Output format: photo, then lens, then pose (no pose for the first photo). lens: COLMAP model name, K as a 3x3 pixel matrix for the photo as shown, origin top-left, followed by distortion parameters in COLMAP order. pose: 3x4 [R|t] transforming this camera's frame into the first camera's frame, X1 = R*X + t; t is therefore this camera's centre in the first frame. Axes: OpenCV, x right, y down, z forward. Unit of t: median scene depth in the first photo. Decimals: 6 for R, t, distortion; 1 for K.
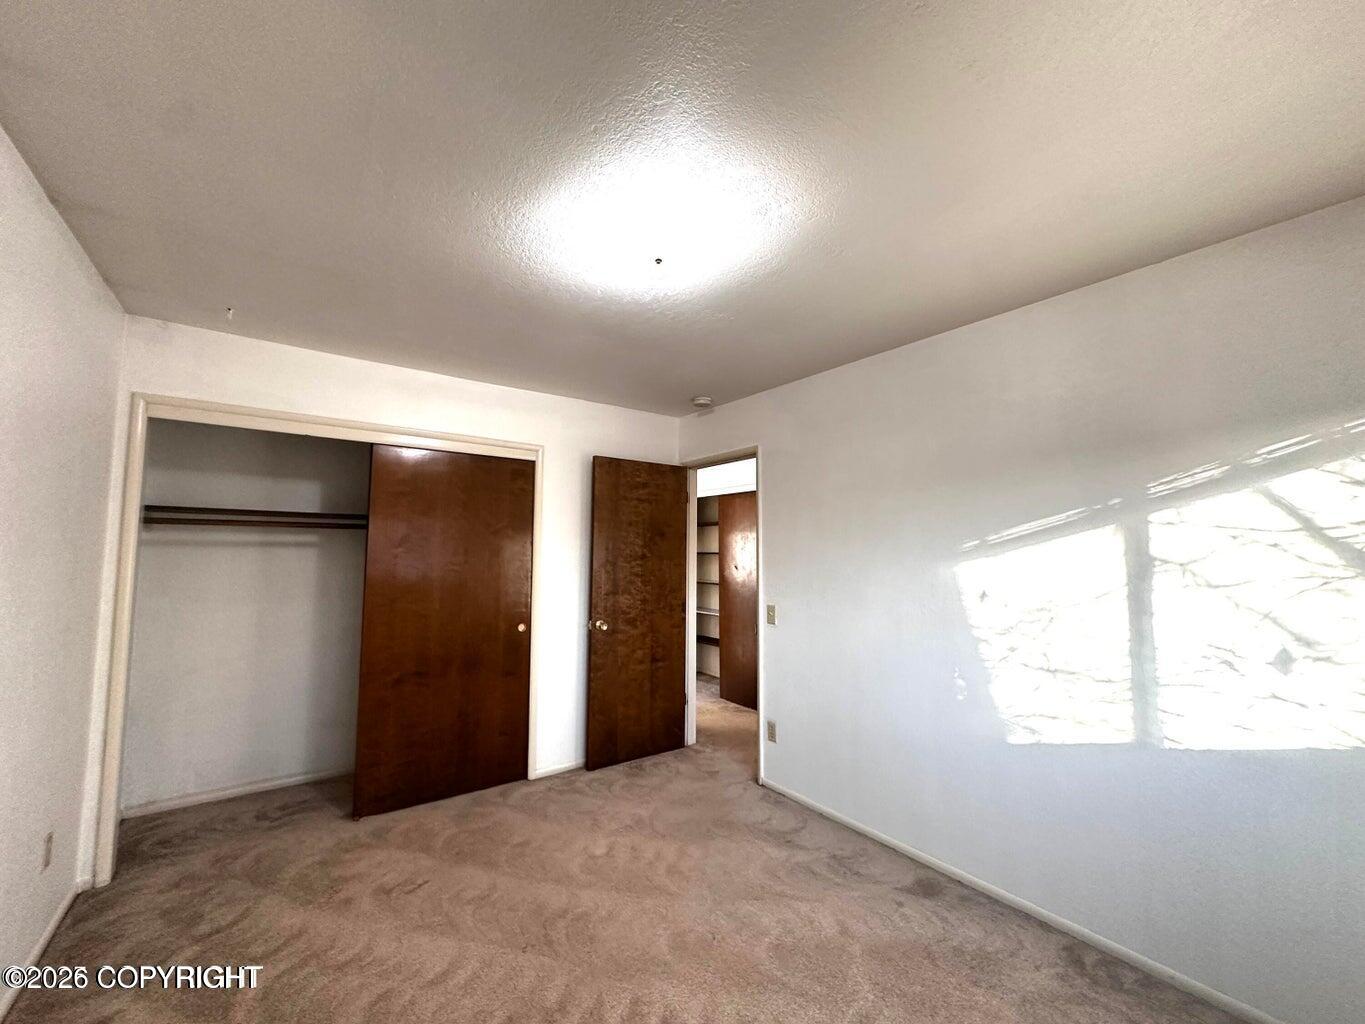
lens RADIAL K [[547.2, 0, 684.7], [0, 547.2, 515.6], [0, 0, 1]] dist [0.001093, 0.000140]
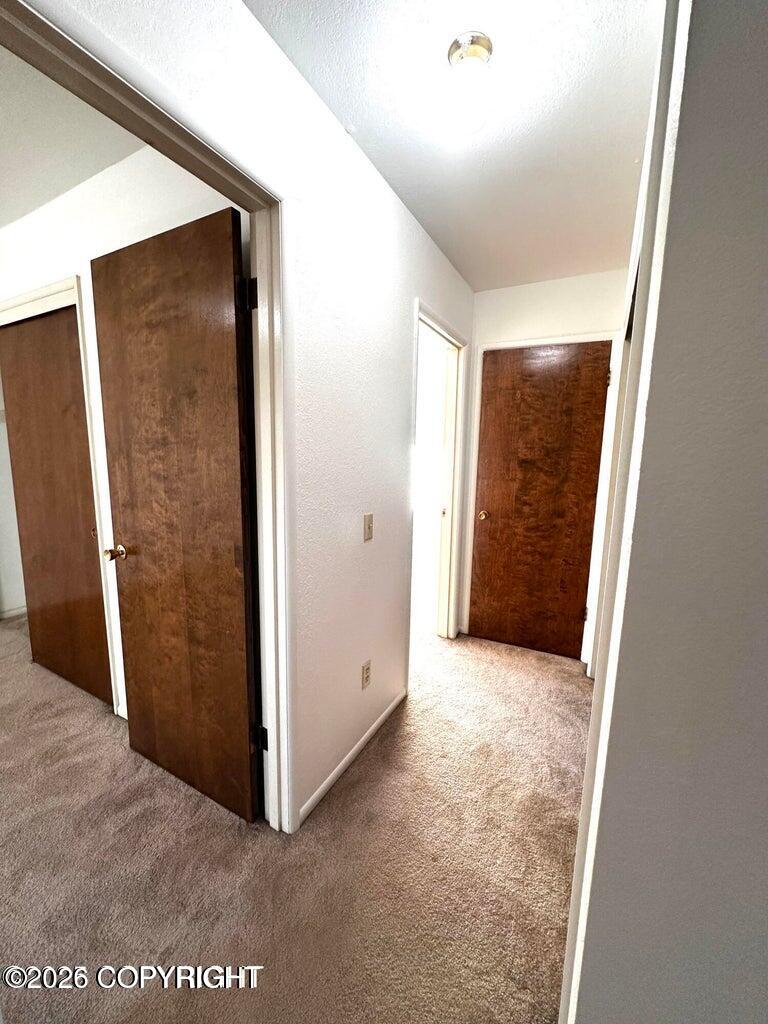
lens RADIAL K [[410.5, 0, 386.1], [0, 410.5, 512.3], [0, 0, 1]] dist [0.001093, 0.000140]
pose [[0.414035, 0.134948, -0.900202, 0.365398], [0.054910, 0.983446, 0.172682, 0.085431], [0.908603, -0.120927, 0.399771, 1.033572]]
